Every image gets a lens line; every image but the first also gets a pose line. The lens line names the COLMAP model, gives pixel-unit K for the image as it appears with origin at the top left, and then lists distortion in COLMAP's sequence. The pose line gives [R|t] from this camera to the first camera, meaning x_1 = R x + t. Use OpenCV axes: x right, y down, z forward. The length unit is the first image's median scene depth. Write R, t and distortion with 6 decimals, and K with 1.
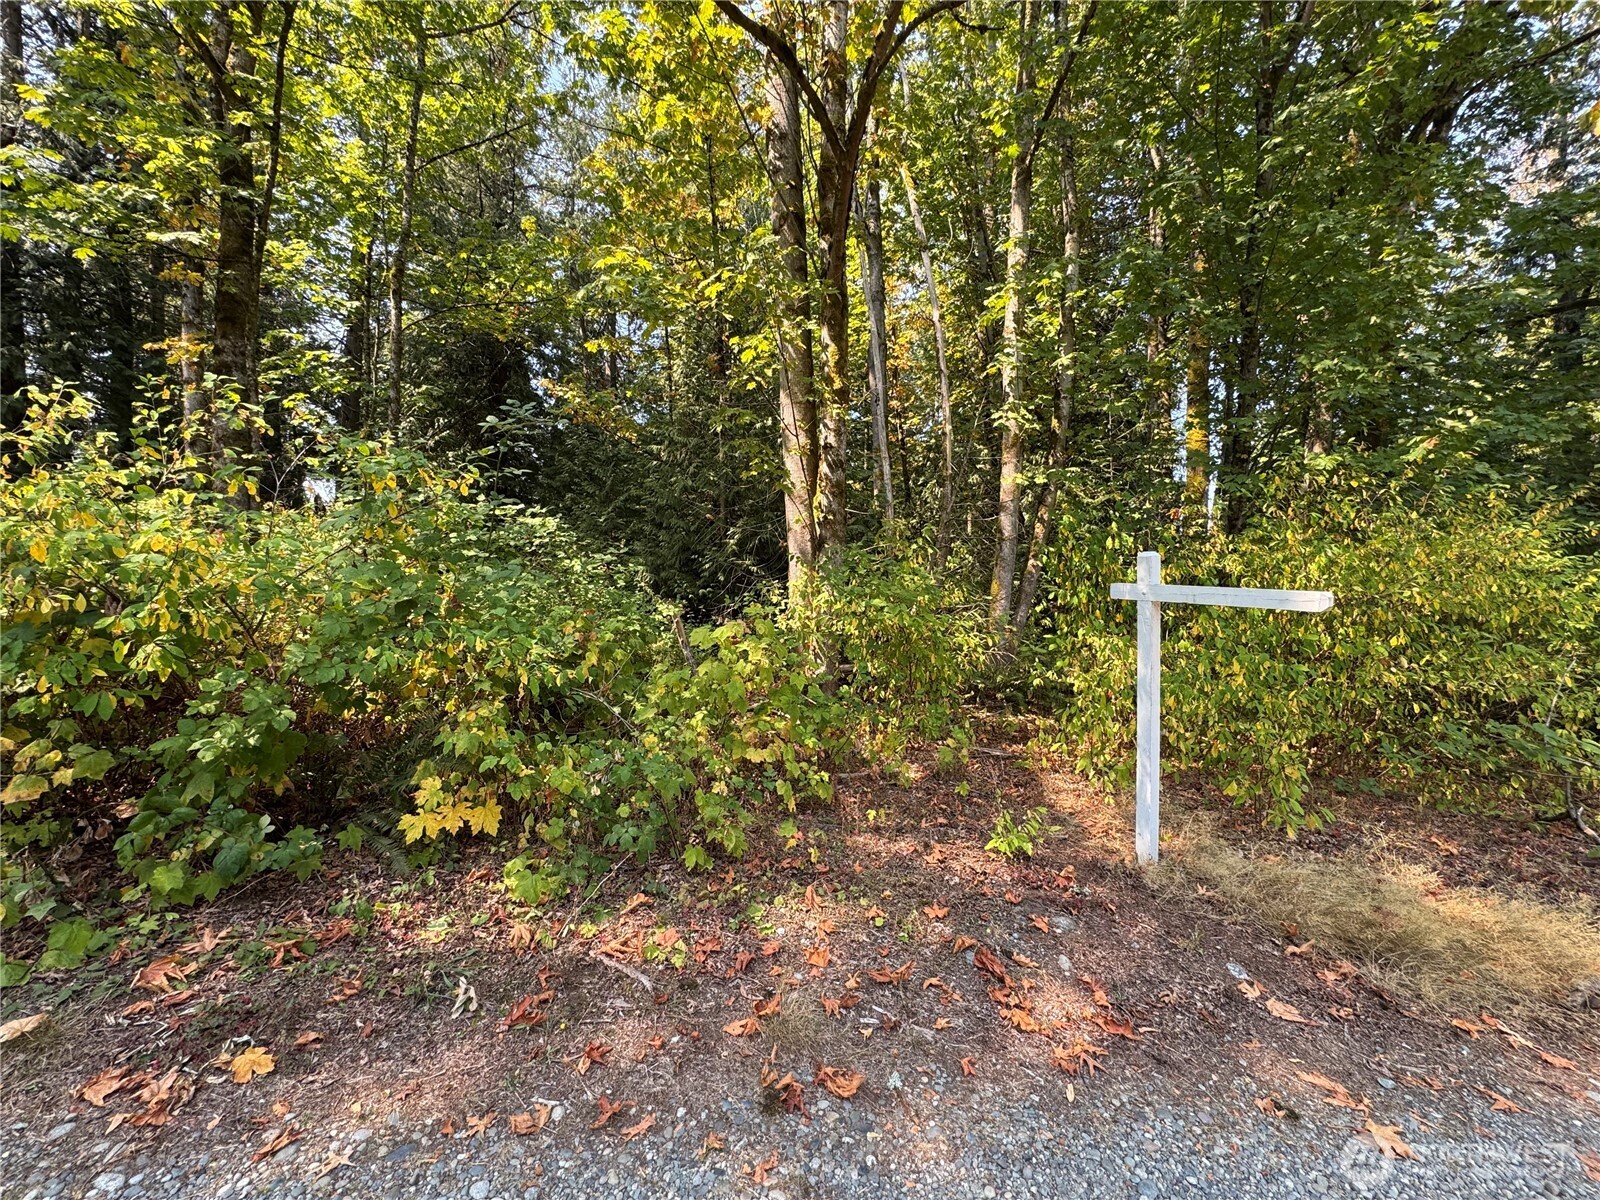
lens RADIAL K [[635.4, 0, 799.4], [0, 635.4, 601.7], [0, 0, 1]] dist [-0.007217, 0.000830]
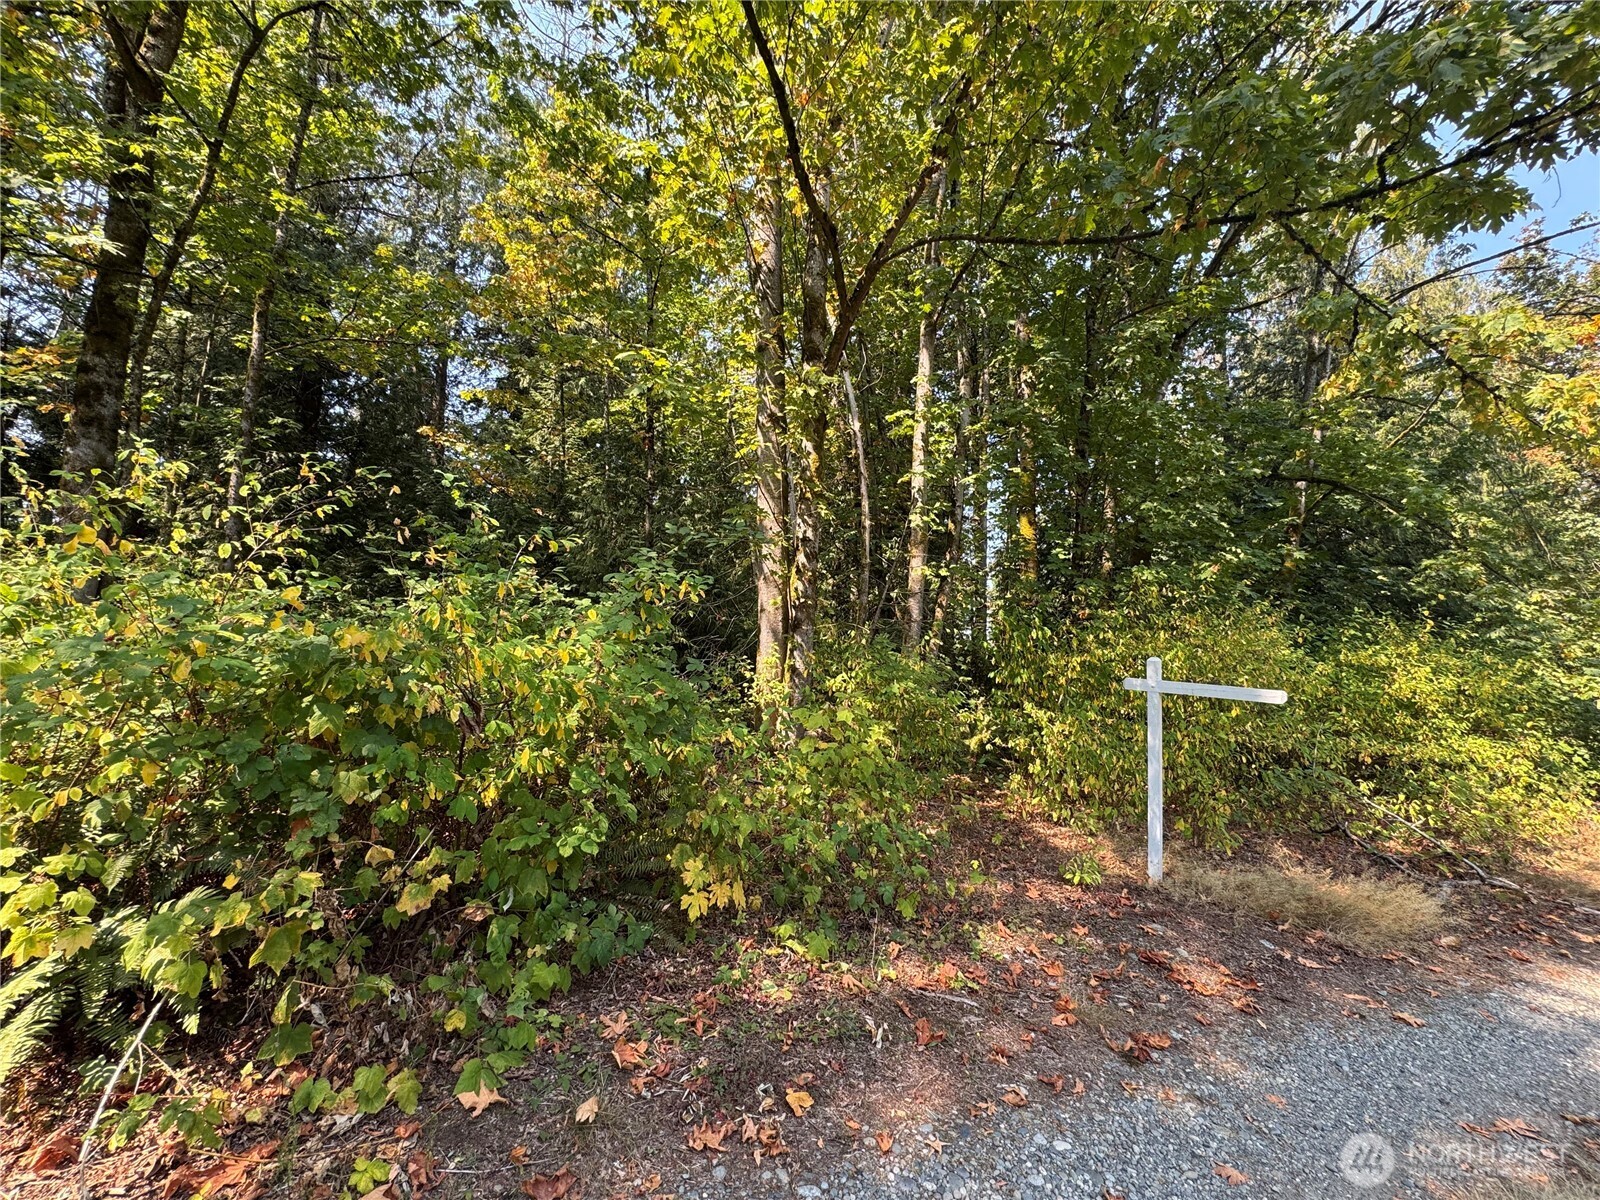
lens RADIAL K [[635.4, 0, 800.8], [0, 635.4, 601.7], [0, 0, 1]] dist [-0.007217, 0.000830]
pose [[0.952001, 0.041717, 0.303239, -0.296571], [-0.013237, 0.995353, -0.095377, -0.025936], [-0.305809, 0.086785, 0.948129, -0.057337]]
